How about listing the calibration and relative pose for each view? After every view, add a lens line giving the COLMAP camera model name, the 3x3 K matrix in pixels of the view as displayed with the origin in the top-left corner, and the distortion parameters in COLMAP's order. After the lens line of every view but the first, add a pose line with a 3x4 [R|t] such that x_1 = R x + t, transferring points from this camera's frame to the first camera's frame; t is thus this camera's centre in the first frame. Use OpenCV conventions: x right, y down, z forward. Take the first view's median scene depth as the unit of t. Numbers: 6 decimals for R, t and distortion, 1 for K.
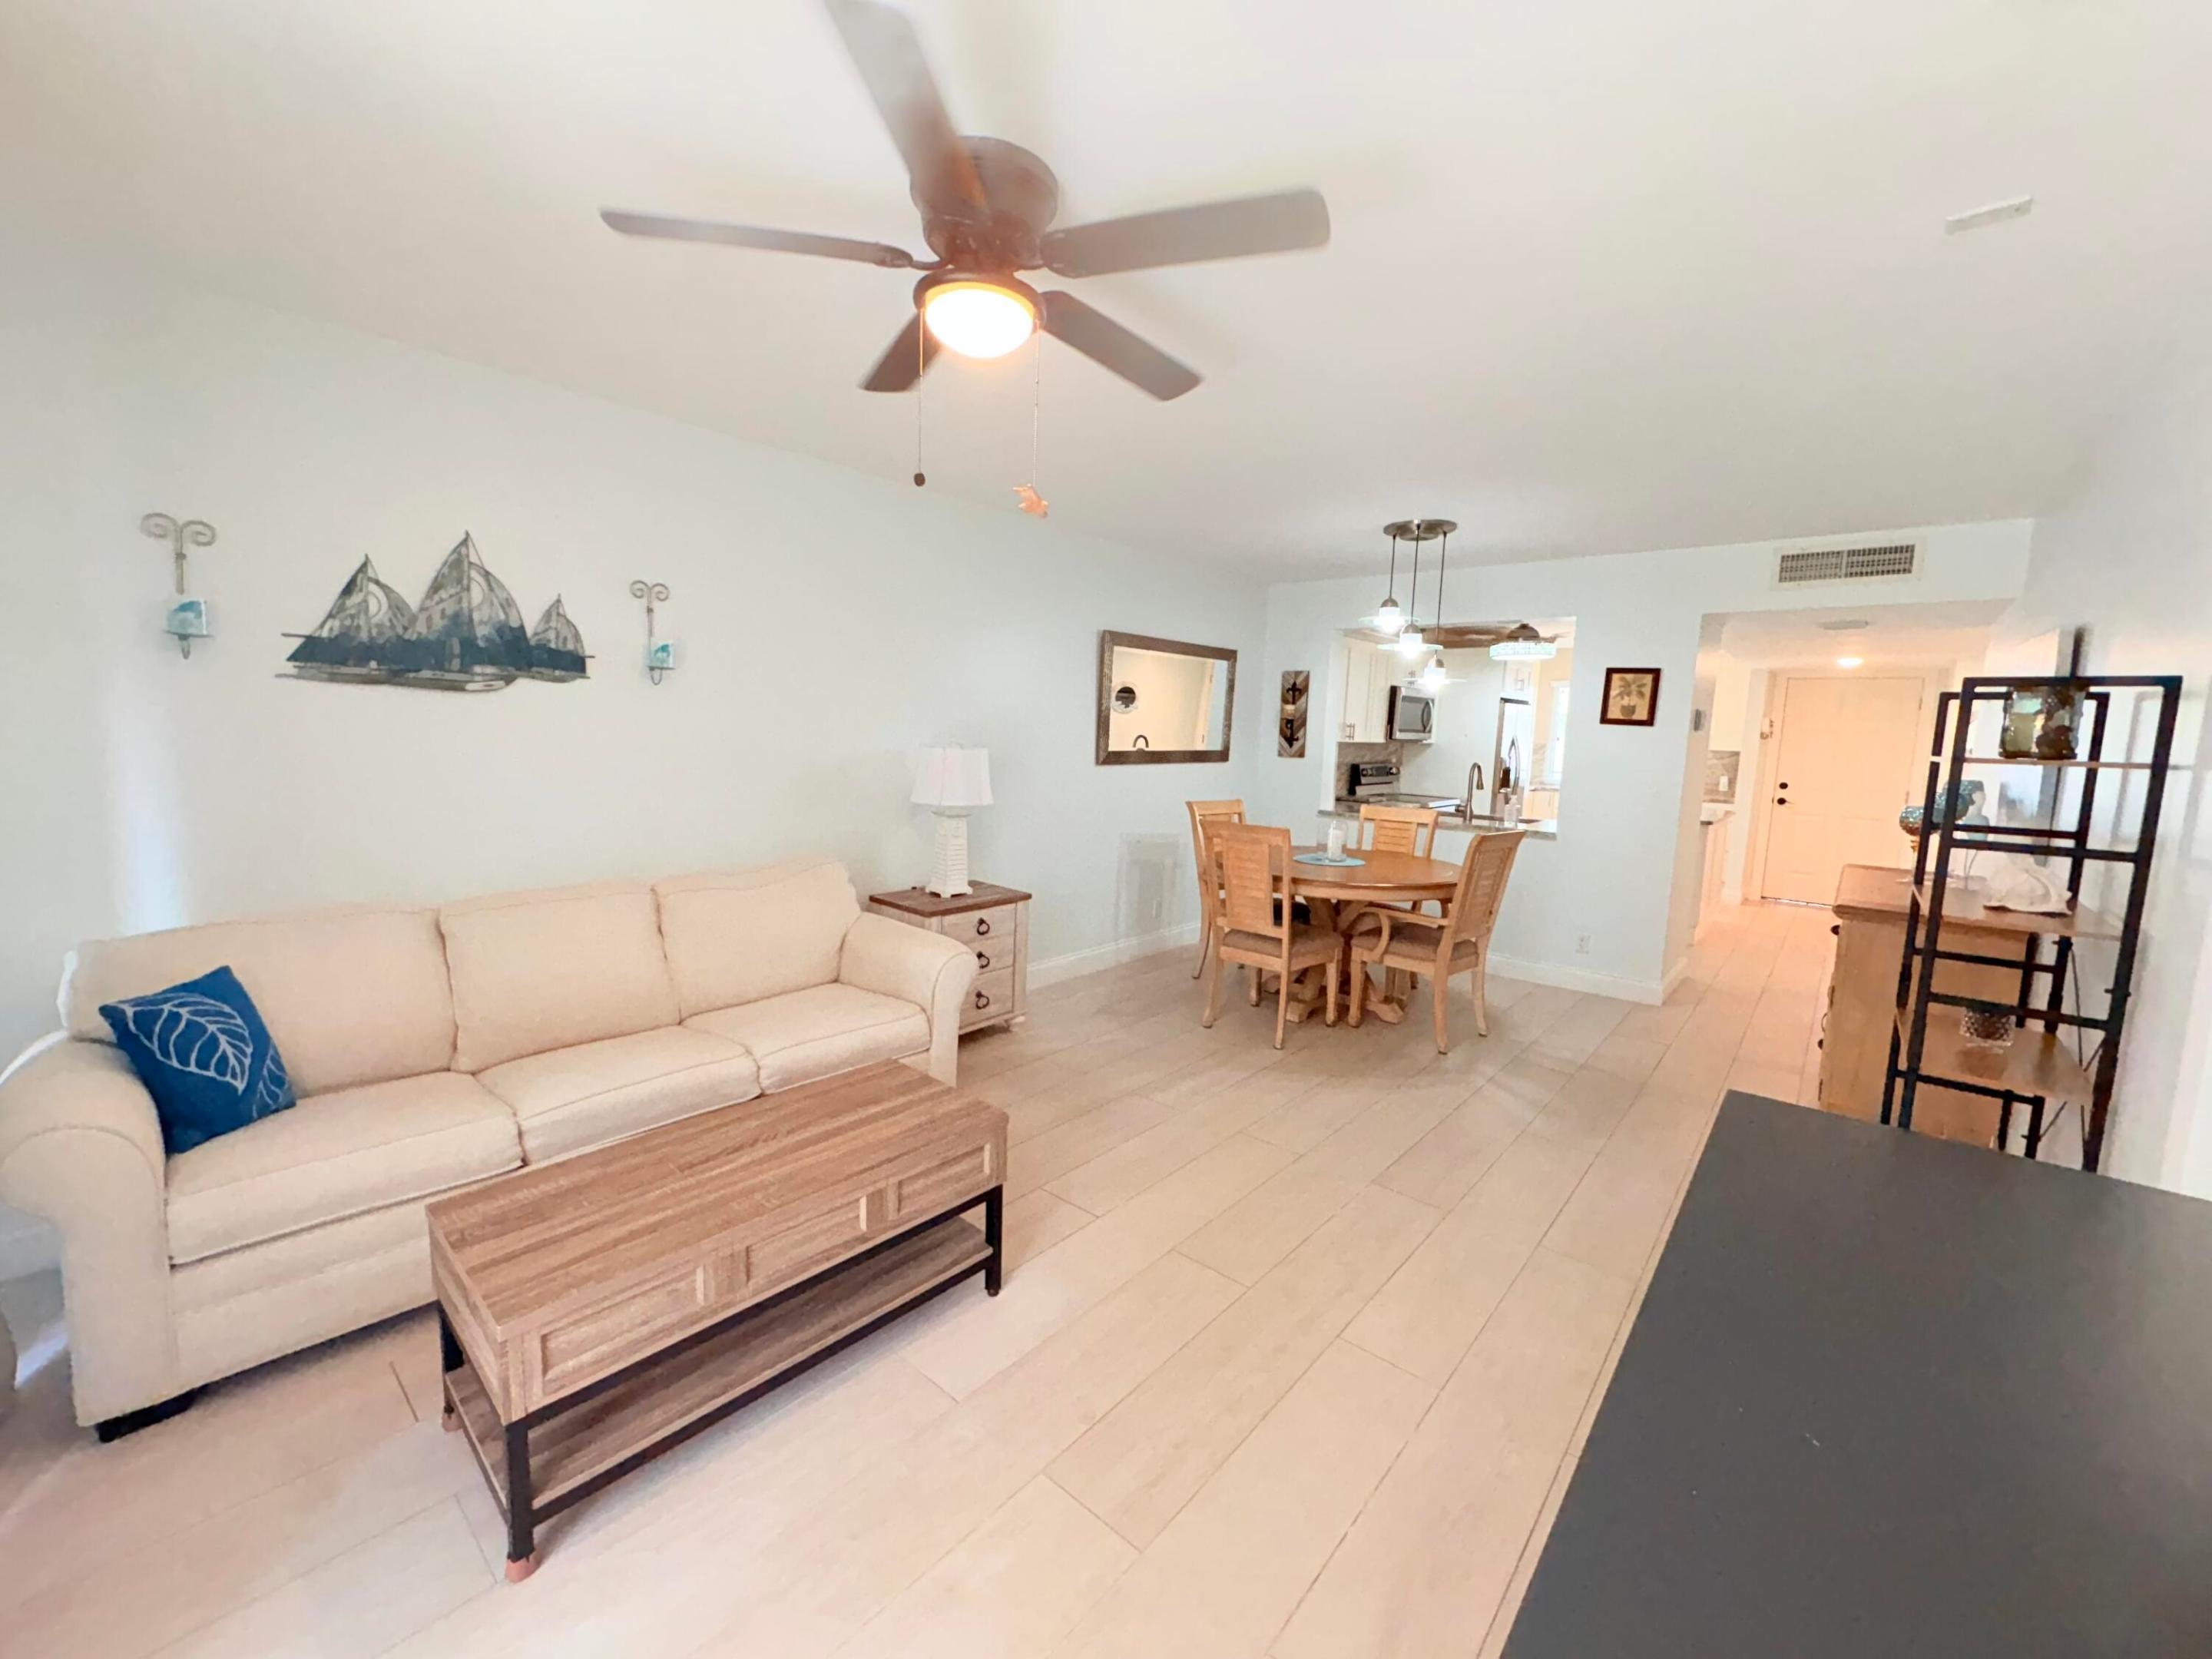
lens RADIAL K [[881.4, 0, 1105.7], [0, 881.4, 827.7], [0, 0, 1]] dist [-0.002687, 0.001117]
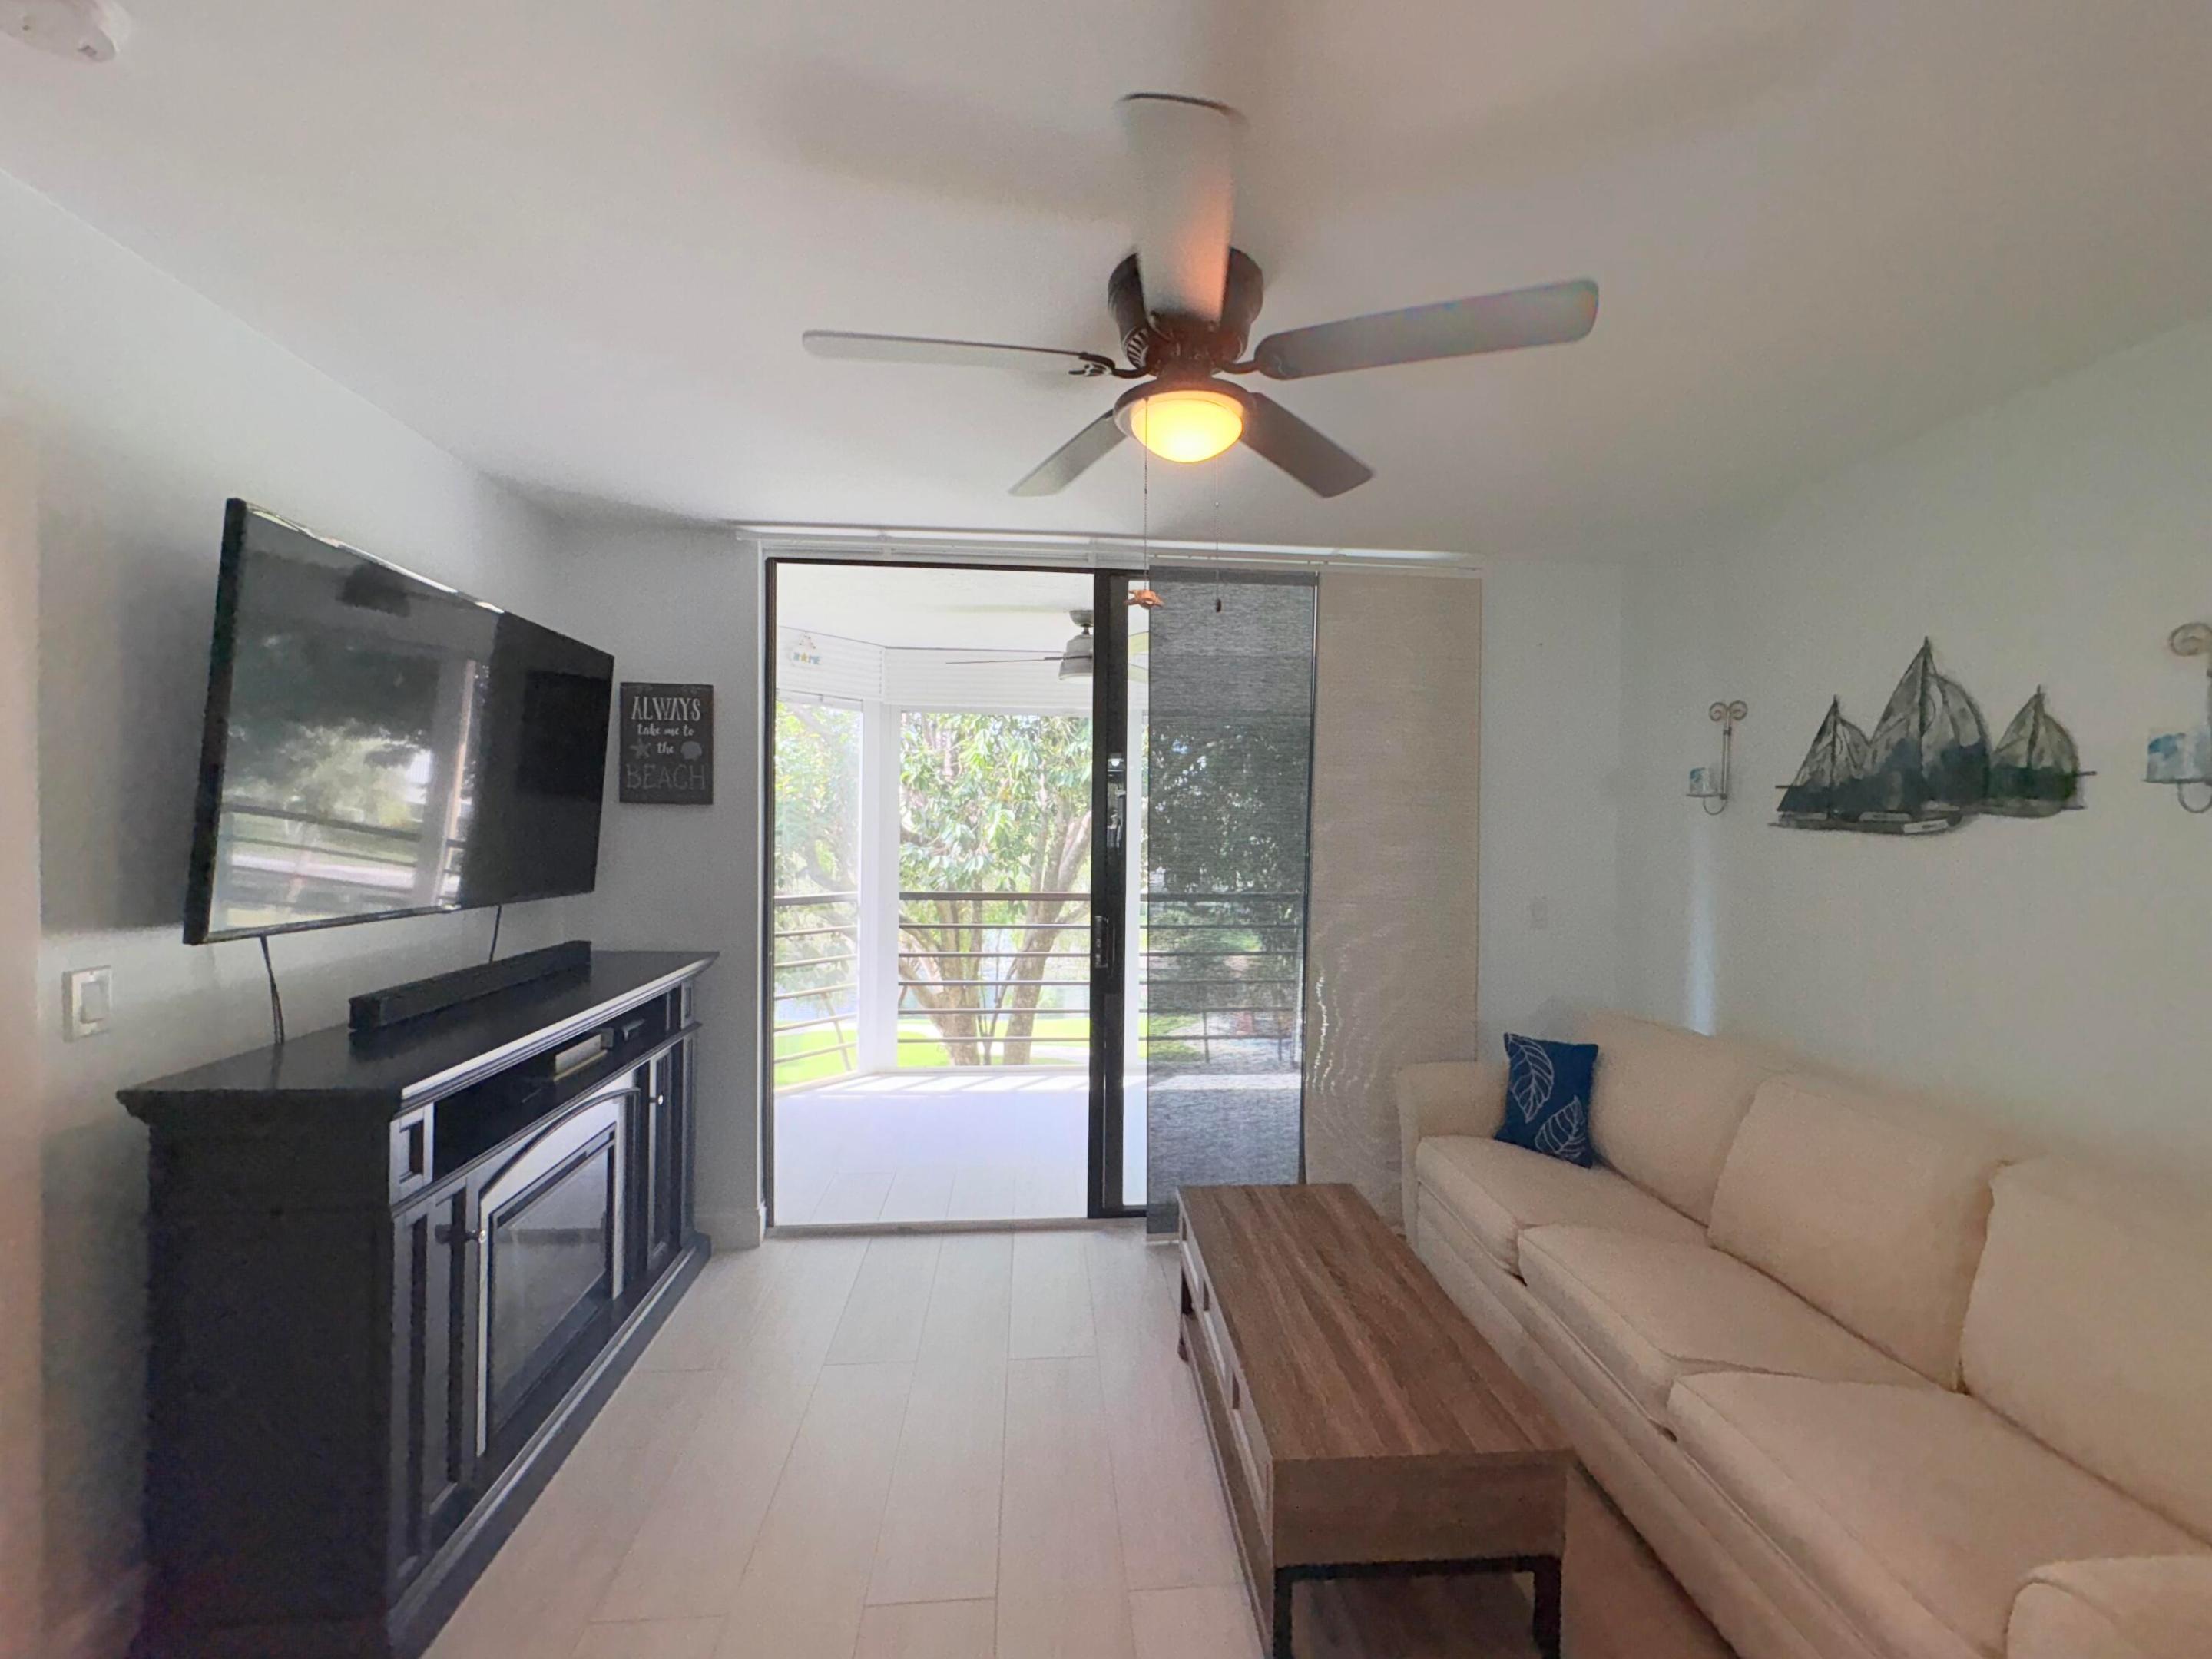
lens RADIAL K [[881.4, 0, 1104.7], [0, 881.4, 830.9], [0, 0, 1]] dist [-0.002687, 0.001117]
pose [[-0.700827, -0.031704, -0.712626, 0.228054], [-0.116766, 0.990635, 0.070761, -0.081906], [0.703709, 0.132802, -0.697966, 0.660837]]
